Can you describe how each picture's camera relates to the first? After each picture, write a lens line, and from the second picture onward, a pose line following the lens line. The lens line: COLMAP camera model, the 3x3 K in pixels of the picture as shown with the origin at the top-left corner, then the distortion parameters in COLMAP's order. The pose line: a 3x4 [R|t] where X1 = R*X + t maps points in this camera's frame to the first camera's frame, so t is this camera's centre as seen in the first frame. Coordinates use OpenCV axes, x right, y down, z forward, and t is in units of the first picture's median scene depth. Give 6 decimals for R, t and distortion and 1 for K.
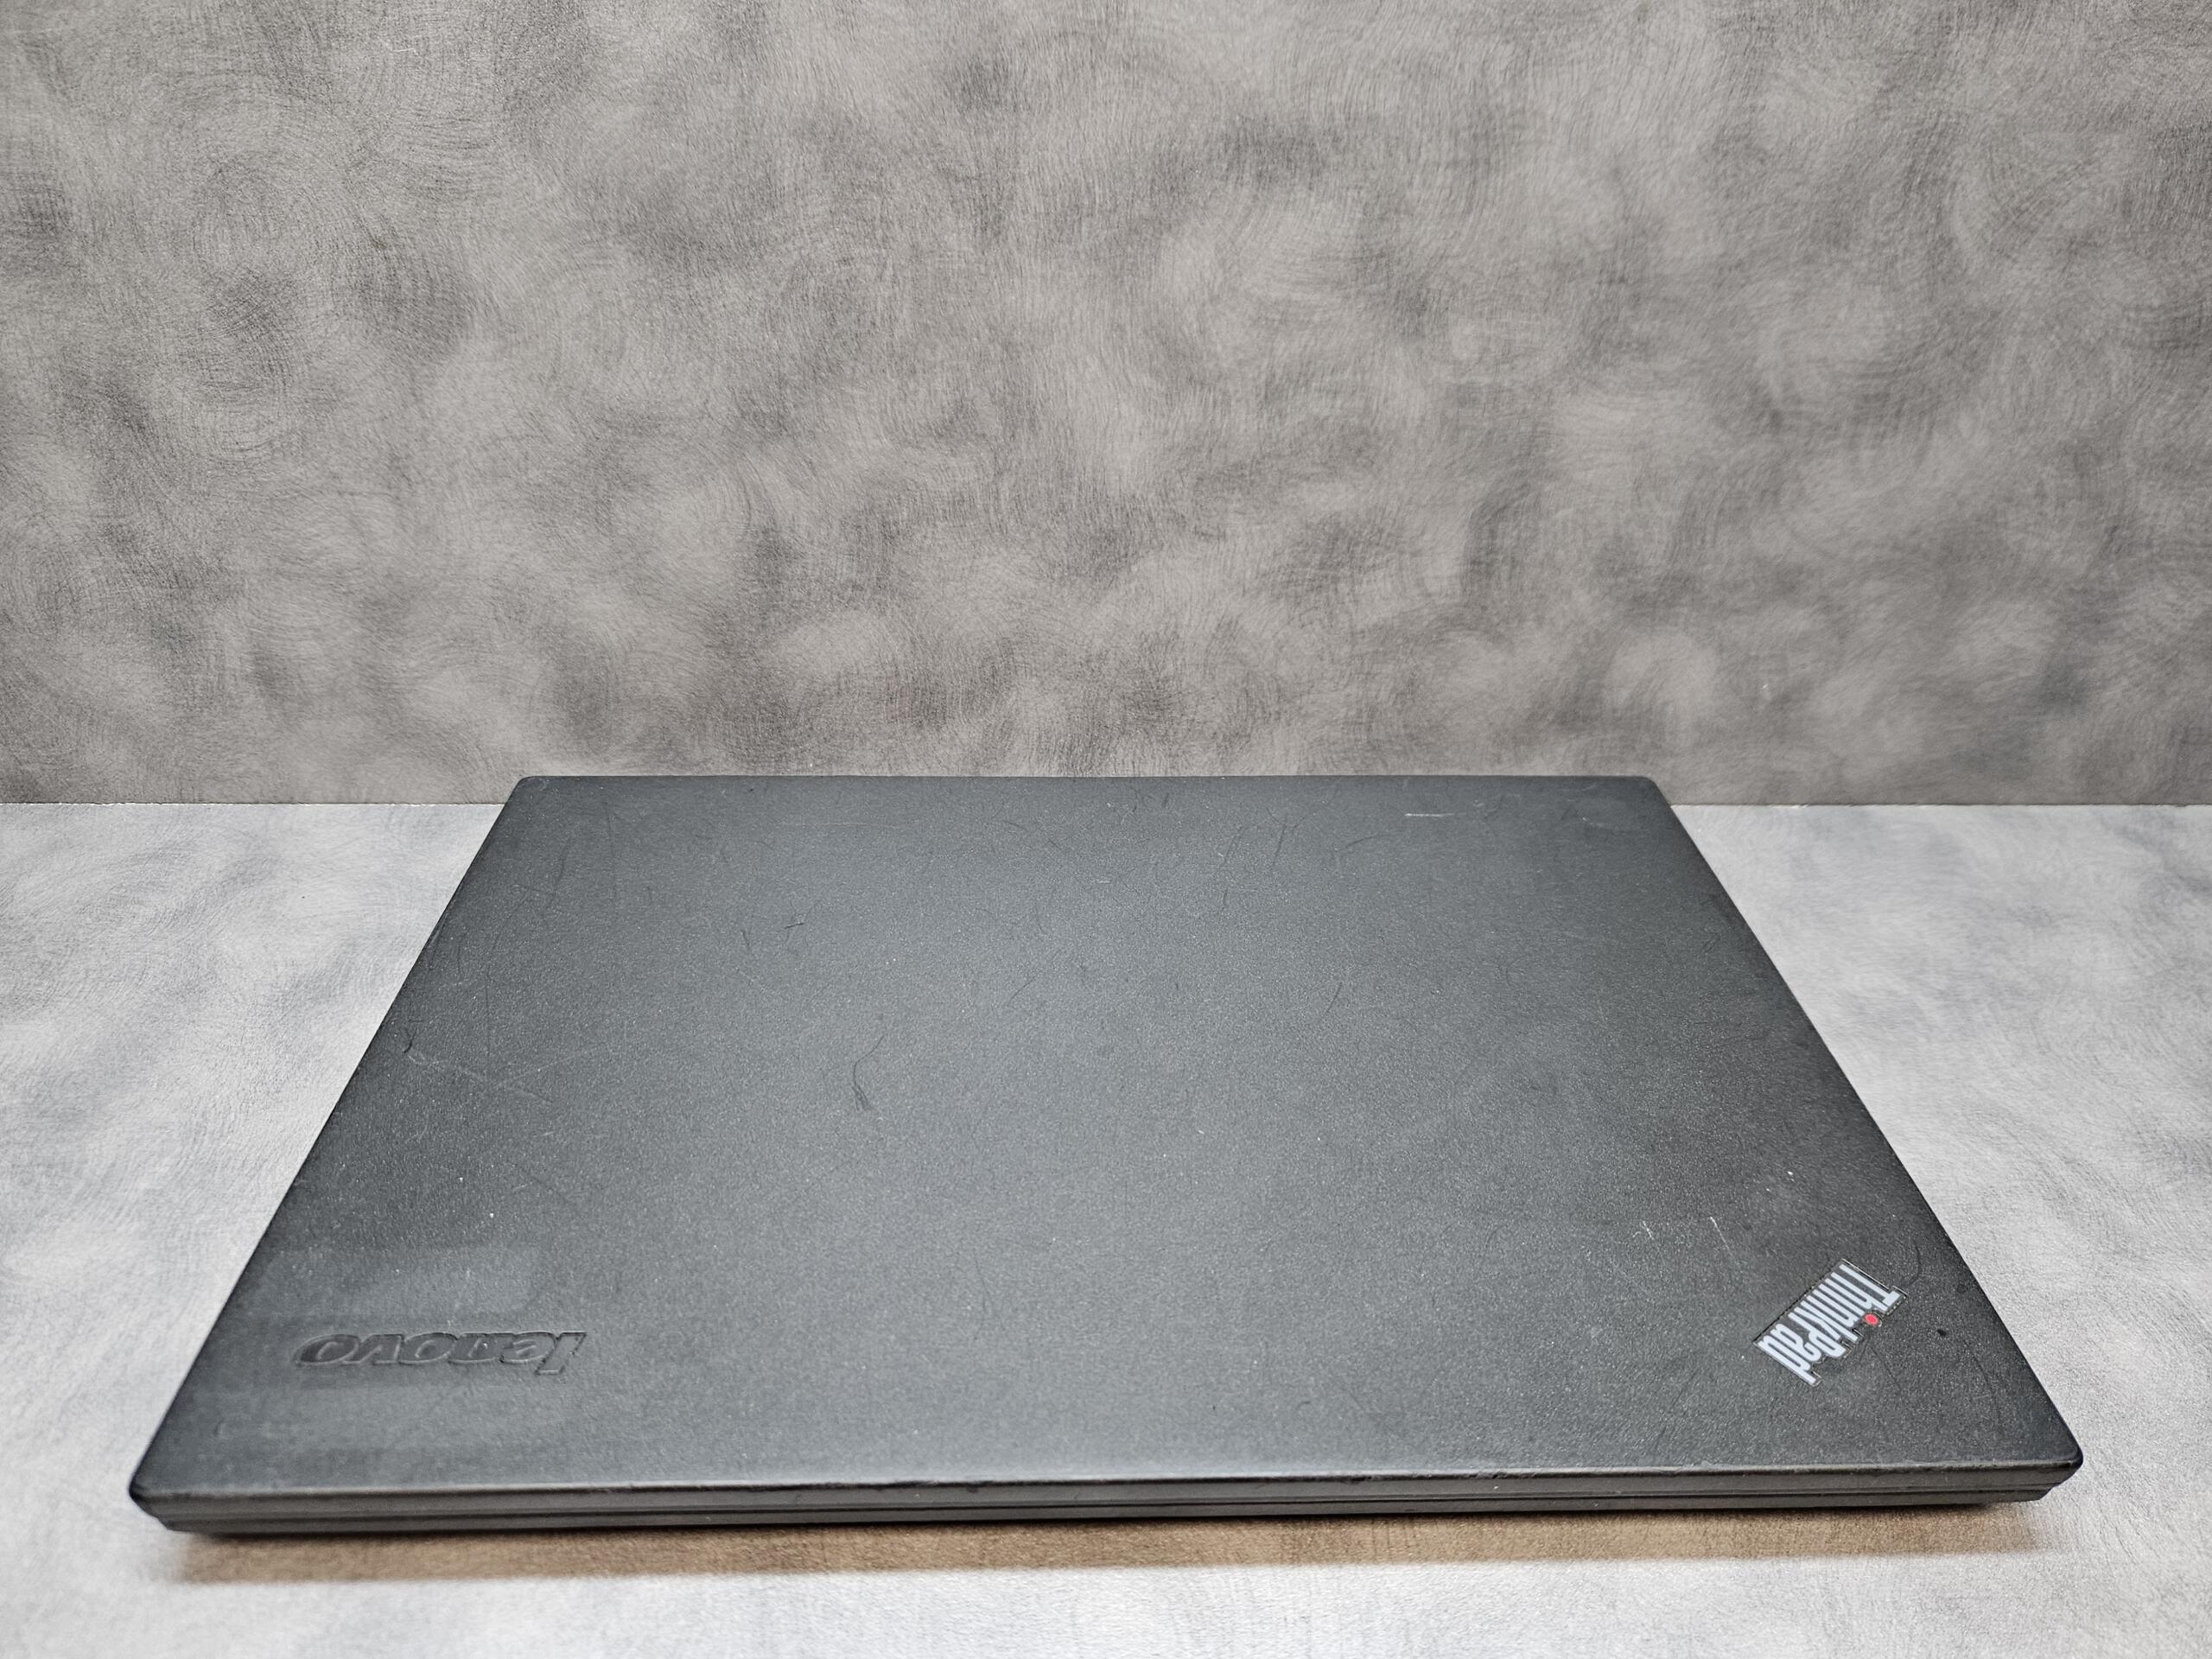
lens RADIAL K [[1527.4, 0, 1106.3], [0, 1527.4, 833.6], [0, 0, 1]] dist [0.035677, -0.046527]
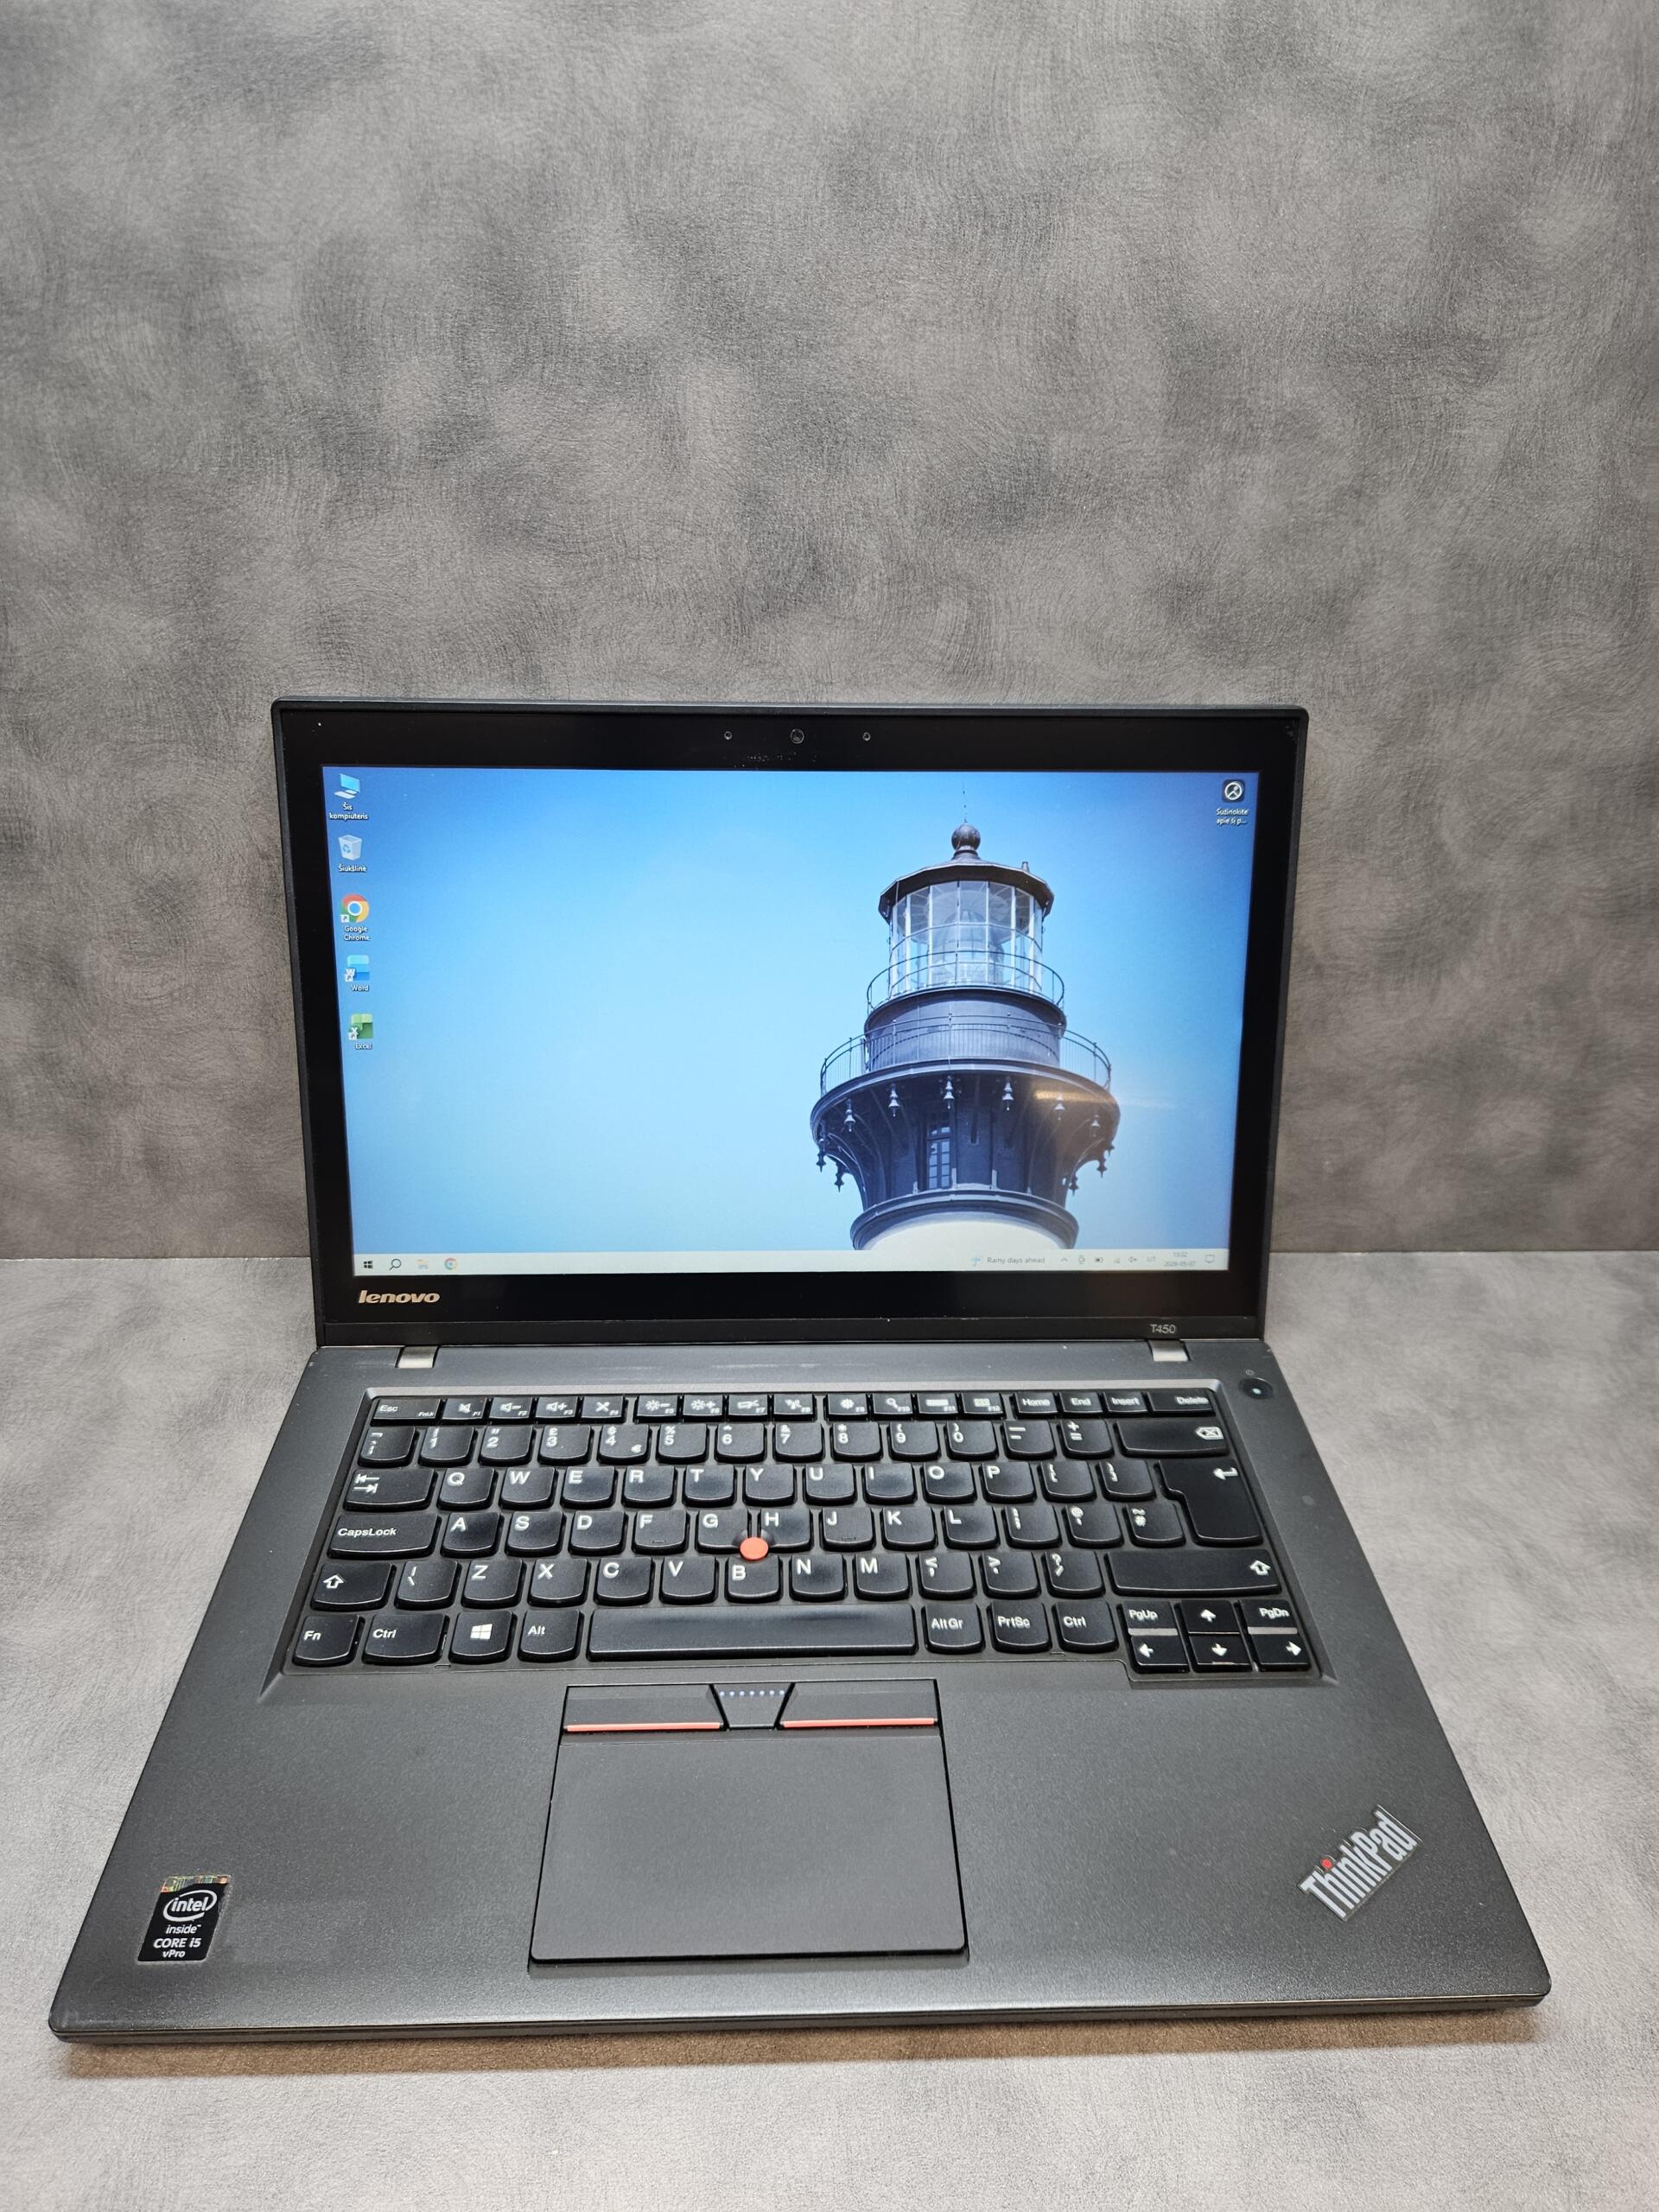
lens RADIAL K [[1529.3, 0, 829.5], [0, 1529.3, 1106.0], [0, 0, 1]] dist [0.037119, -0.050927]
pose [[0.999980, -0.002637, 0.005670, 0.009649], [0.002898, 0.998915, -0.046491, -0.094640], [-0.005541, 0.046506, 0.998903, -0.303795]]
